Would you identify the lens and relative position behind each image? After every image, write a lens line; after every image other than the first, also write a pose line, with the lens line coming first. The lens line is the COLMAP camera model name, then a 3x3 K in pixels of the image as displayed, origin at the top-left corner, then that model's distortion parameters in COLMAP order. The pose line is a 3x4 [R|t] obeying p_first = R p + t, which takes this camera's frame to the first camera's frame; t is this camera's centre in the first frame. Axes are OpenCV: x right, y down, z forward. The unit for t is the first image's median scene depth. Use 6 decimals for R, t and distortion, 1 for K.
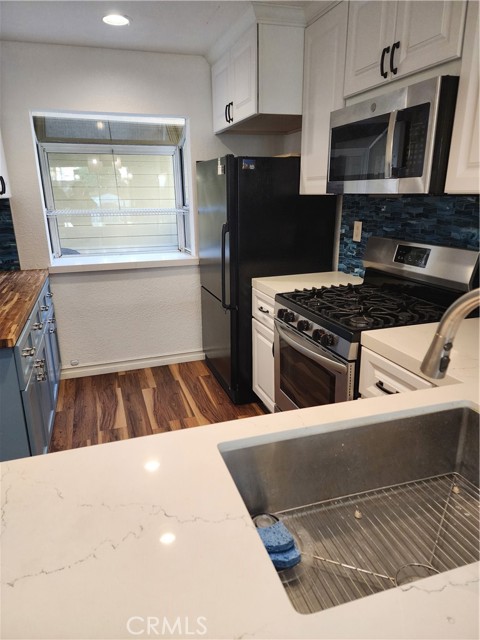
lens RADIAL K [[421.9, 0, 240.0], [0, 421.9, 320.0], [0, 0, 1]] dist [0.082567, -0.100486]
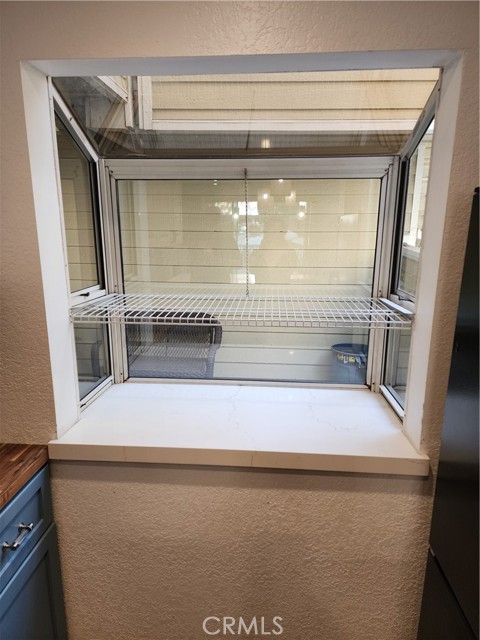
lens RADIAL K [[421.9, 0, 240.0], [0, 421.9, 320.0], [0, 0, 1]] dist [0.082567, -0.100486]
pose [[0.920047, 0.099354, -0.379002, -0.131474], [-0.125395, 0.991105, -0.044586, -0.248806], [0.371201, 0.088546, 0.924321, 0.672946]]
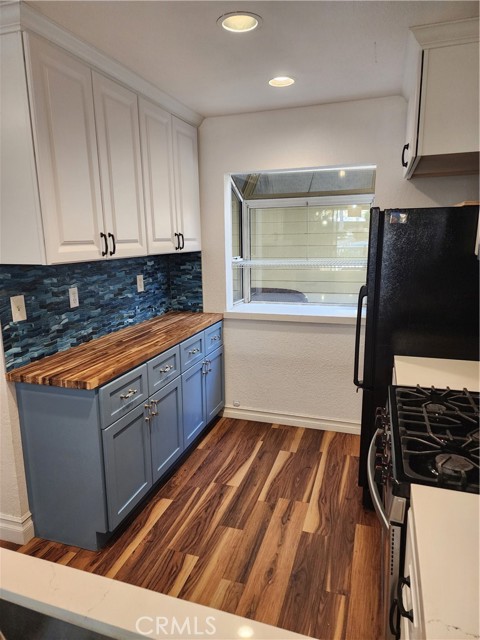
lens RADIAL K [[423.6, 0, 238.9], [0, 423.6, 314.4], [0, 0, 1]] dist [0.078571, -0.072474]
pose [[0.794227, 0.110170, -0.597551, 0.230969], [-0.166033, 0.985348, -0.039013, -0.081782], [0.584497, 0.130198, 0.800882, 0.154393]]
